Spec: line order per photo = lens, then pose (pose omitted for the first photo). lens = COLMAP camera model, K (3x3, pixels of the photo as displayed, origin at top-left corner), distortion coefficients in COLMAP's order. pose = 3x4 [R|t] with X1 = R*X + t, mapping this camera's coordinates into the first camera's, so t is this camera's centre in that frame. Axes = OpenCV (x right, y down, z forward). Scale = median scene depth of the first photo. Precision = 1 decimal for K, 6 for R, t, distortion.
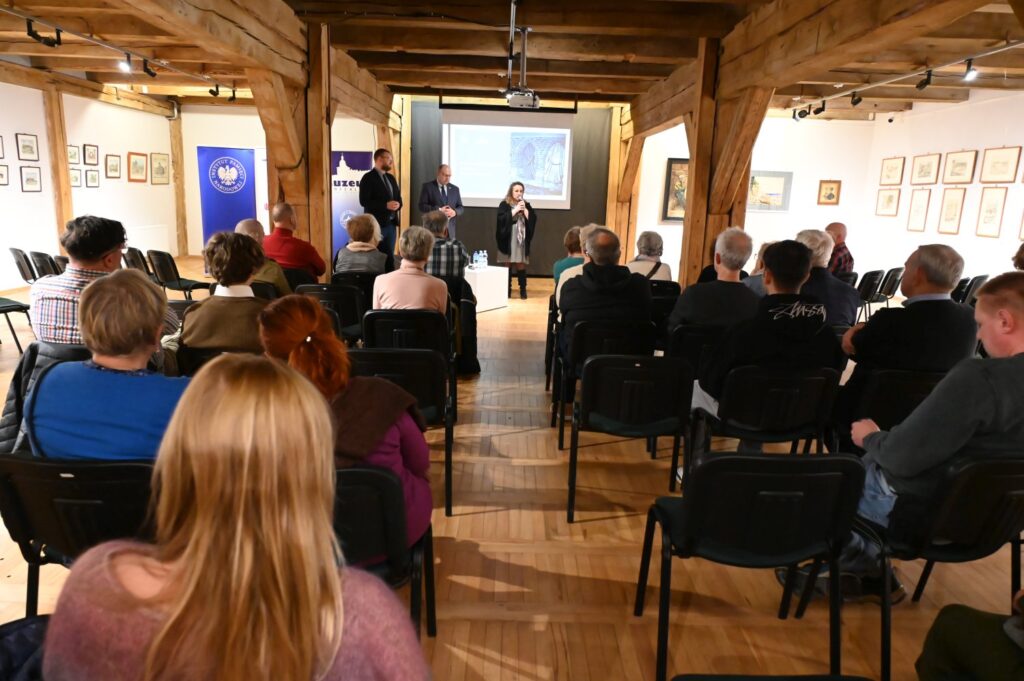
lens RADIAL K [[675.5, 0, 512.0], [0, 675.5, 340.5], [0, 0, 1]] dist [0.002918, 0.002194]
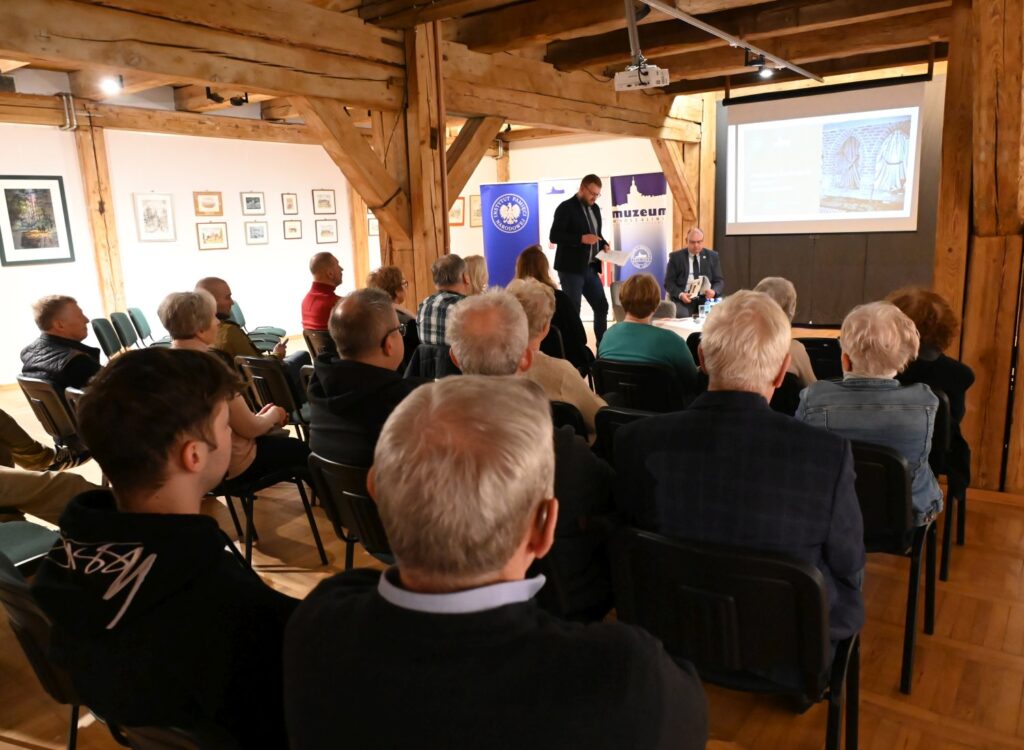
lens RADIAL K [[748.7, 0, 536.4], [0, 748.7, 372.7], [0, 0, 1]] dist [0.003013, 0.001964]
pose [[0.811880, 0.055976, -0.581135, 0.218984], [-0.063483, 0.997955, 0.007436, -0.040550], [0.580363, 0.030854, 0.813774, 0.209829]]
